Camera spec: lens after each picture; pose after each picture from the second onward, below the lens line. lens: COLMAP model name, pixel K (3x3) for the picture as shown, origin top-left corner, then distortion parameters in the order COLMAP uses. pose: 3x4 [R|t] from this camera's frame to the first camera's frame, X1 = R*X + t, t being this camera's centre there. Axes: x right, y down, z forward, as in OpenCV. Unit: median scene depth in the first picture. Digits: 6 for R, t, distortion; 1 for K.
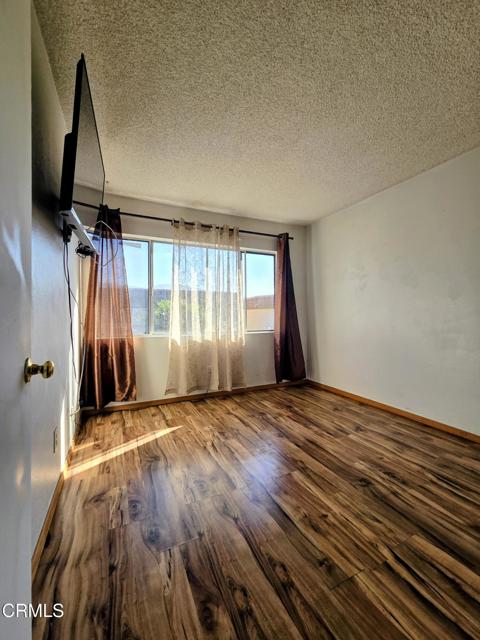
lens RADIAL K [[262.4, 0, 240.8], [0, 262.4, 315.1], [0, 0, 1]] dist [0.001716, -0.000616]
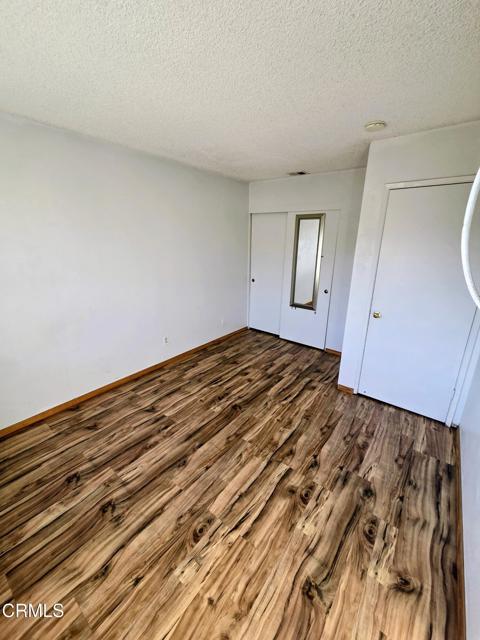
lens RADIAL K [[262.4, 0, 240.8], [0, 262.4, 315.1], [0, 0, 1]] dist [0.001716, -0.000616]
pose [[-0.445617, -0.259356, 0.856831, -0.581399], [-0.010222, 0.958526, 0.284822, -0.264292], [-0.895165, 0.118163, -0.429787, 1.244764]]
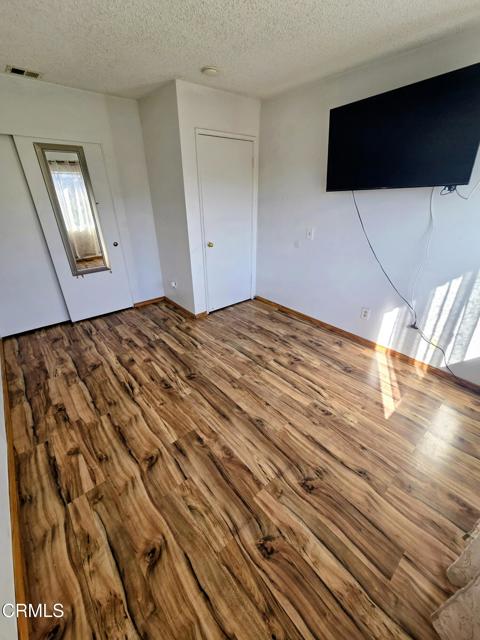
lens RADIAL K [[262.4, 0, 240.8], [0, 262.4, 315.1], [0, 0, 1]] dist [0.001716, -0.000616]
pose [[-0.966192, 0.117450, -0.229518, 0.392722], [0.005652, 0.899647, 0.436581, -0.226432], [0.257761, 0.420524, -0.869896, 1.708109]]
